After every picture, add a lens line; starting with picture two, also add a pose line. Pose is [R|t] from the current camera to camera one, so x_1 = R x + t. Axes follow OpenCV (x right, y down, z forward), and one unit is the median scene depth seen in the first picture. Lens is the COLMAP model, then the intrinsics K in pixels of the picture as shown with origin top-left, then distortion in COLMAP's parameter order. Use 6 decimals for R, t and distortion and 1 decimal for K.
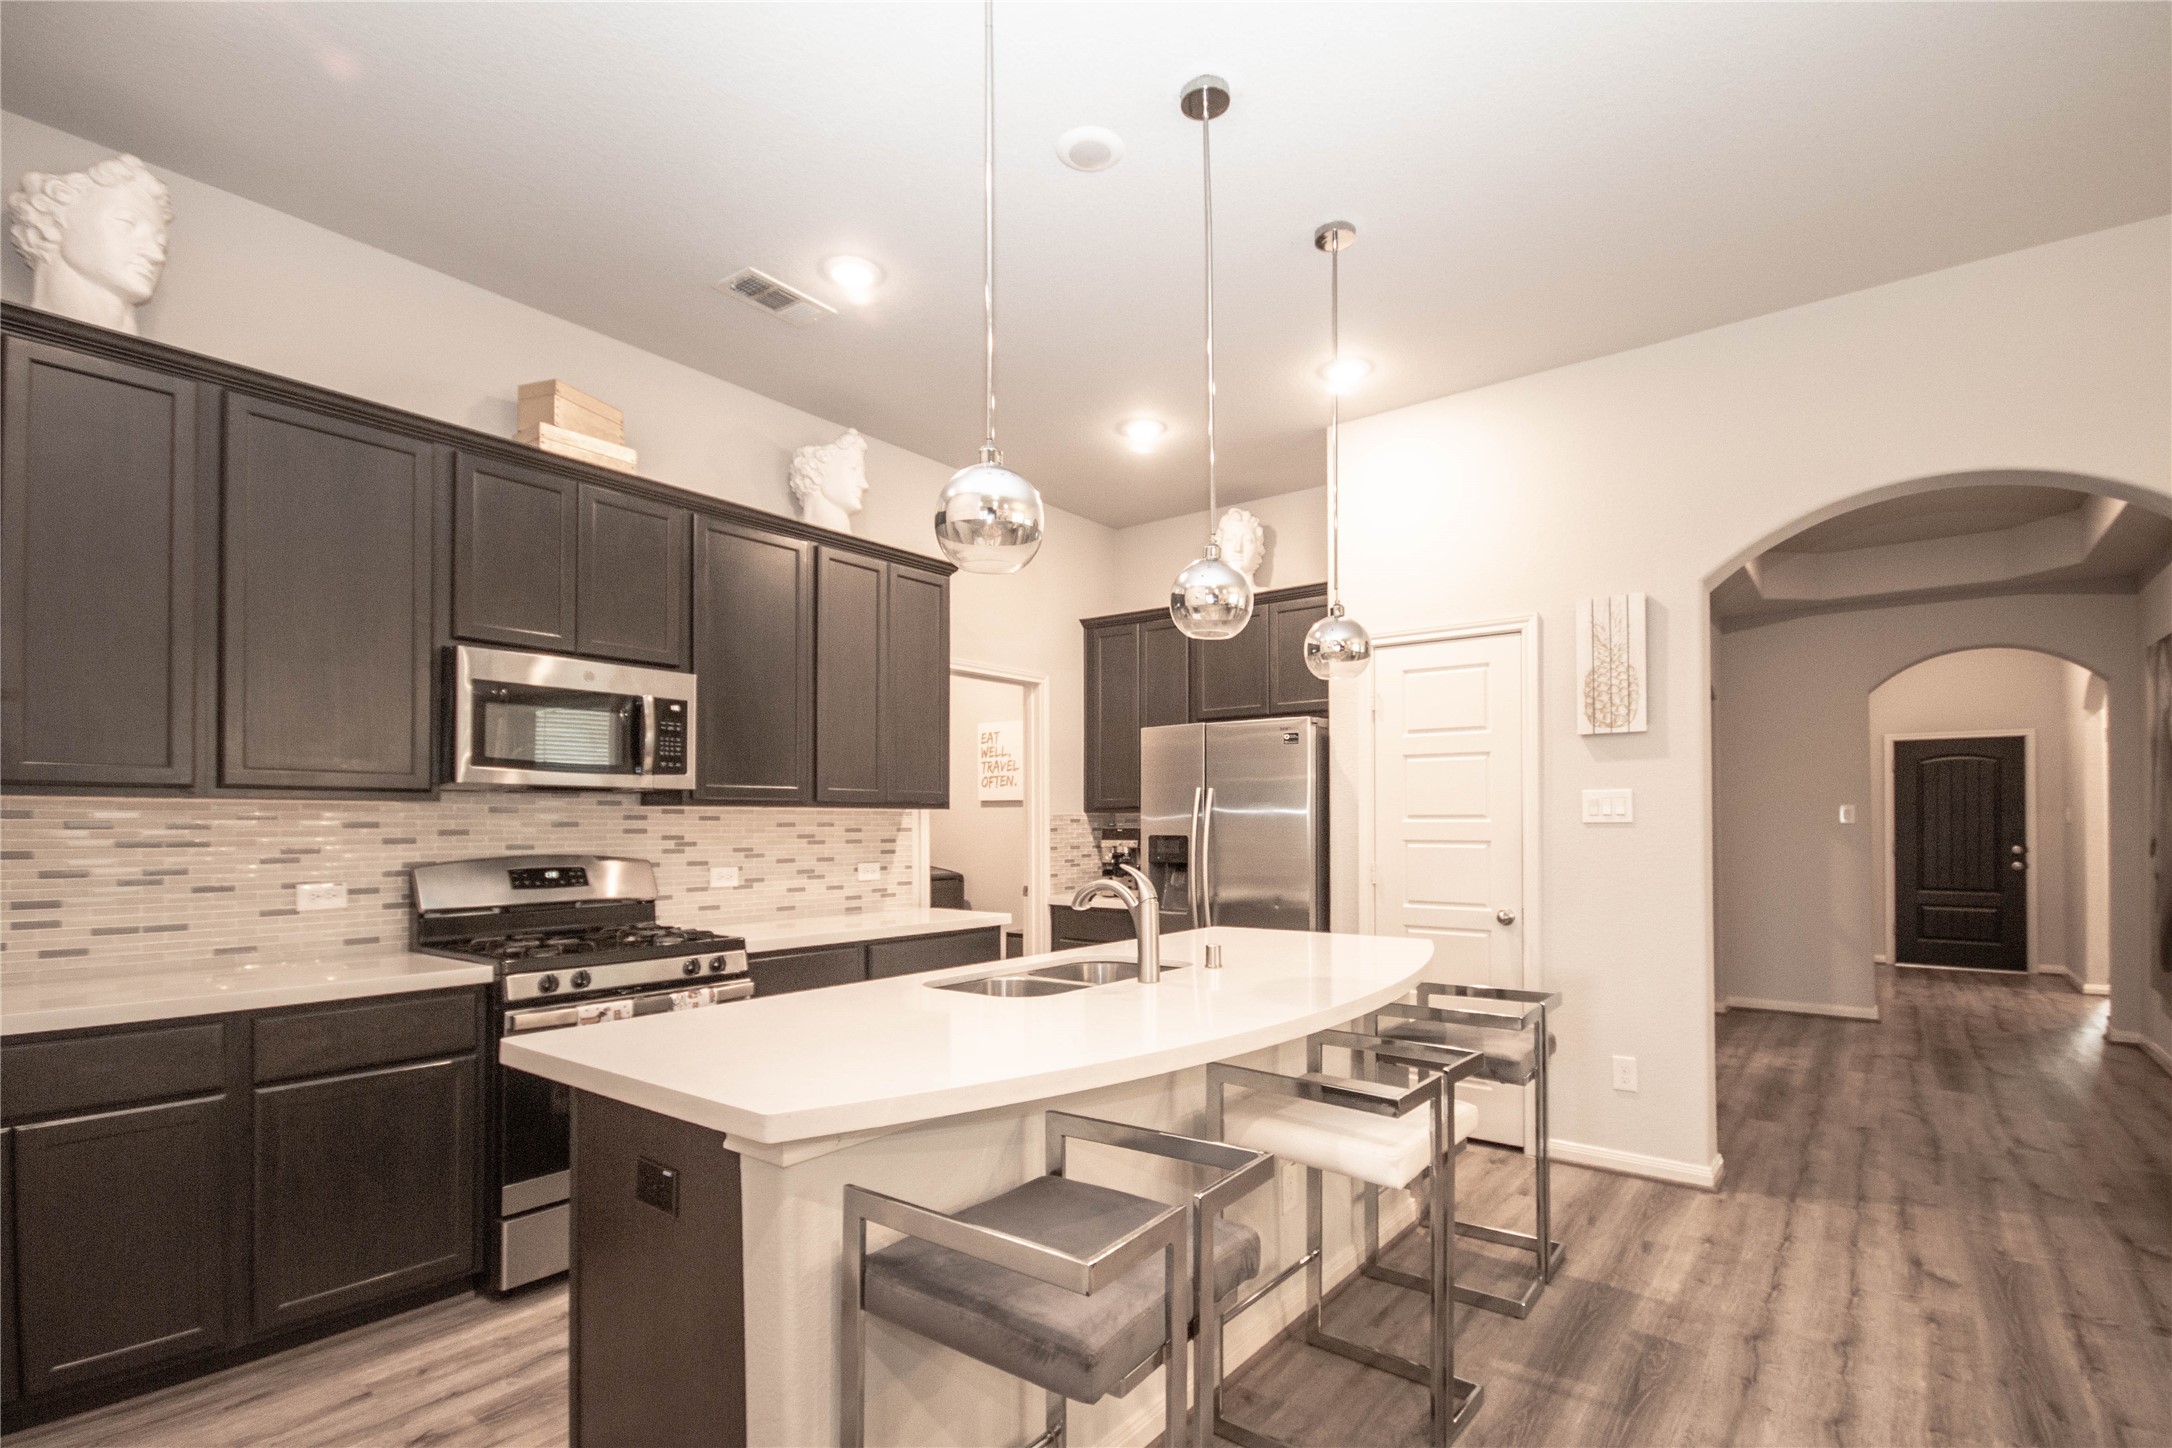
lens RADIAL K [[981.7, 0, 1106.7], [0, 981.7, 820.7], [0, 0, 1]] dist [0.003772, -0.000896]
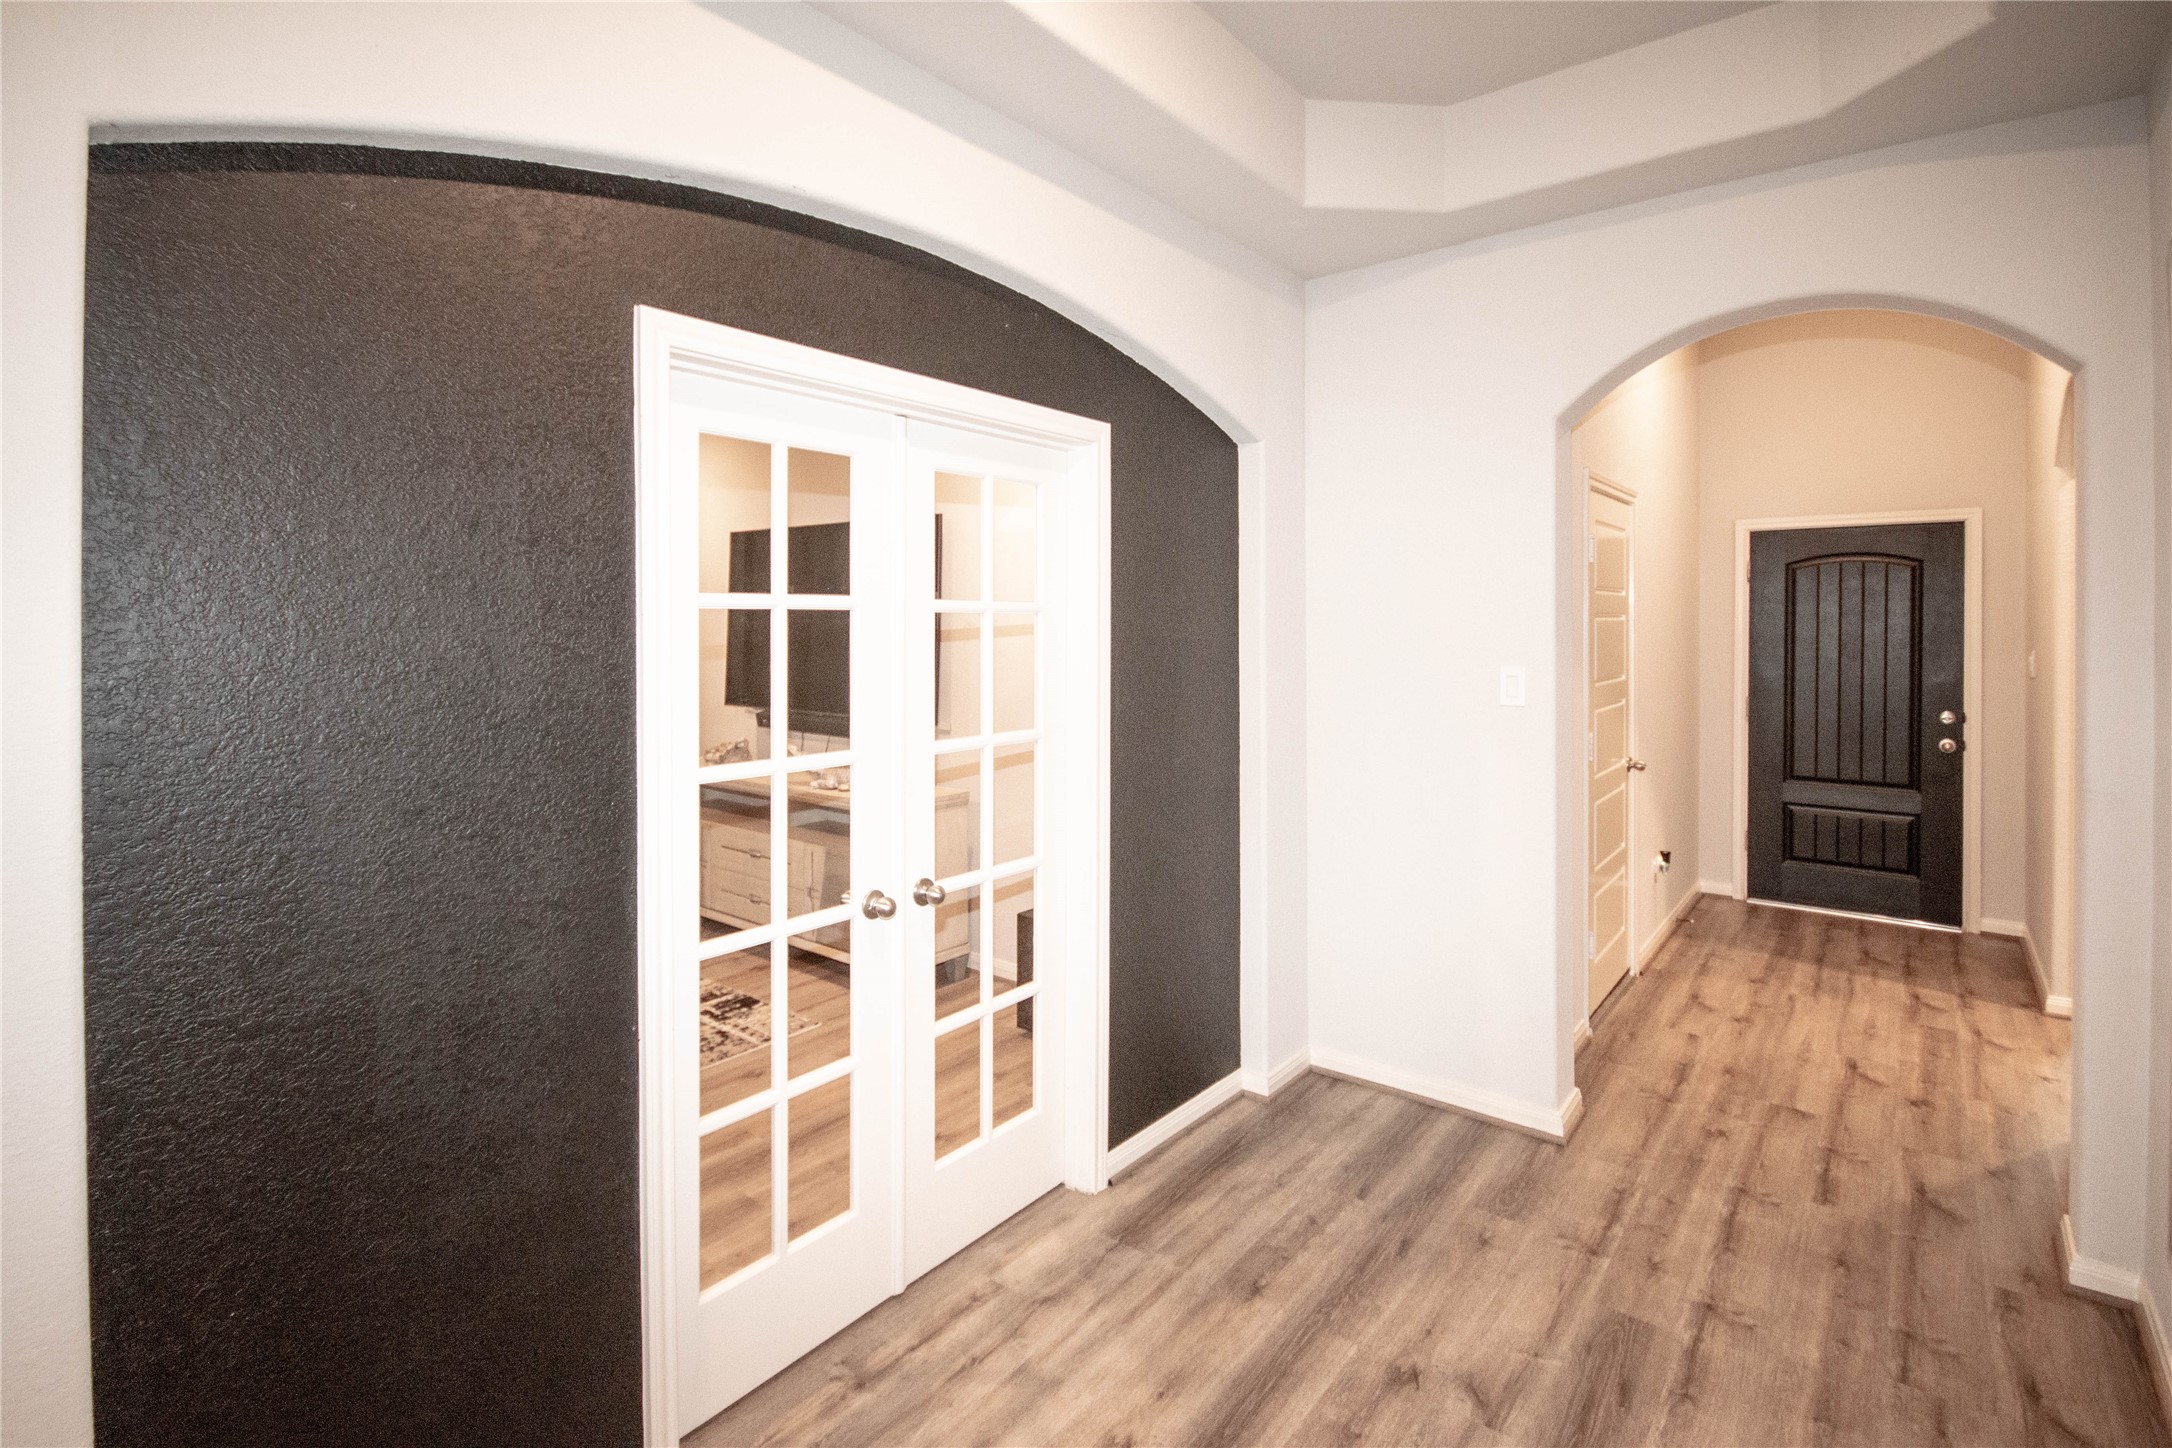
lens RADIAL K [[981.7, 0, 1062.3], [0, 981.7, 627.7], [0, 0, 1]] dist [0.003772, -0.000896]
pose [[0.999323, 0.005682, -0.036356, 0.444821], [-0.005224, 0.999906, 0.012670, -0.029314], [0.036425, -0.012471, 0.999259, 0.421236]]
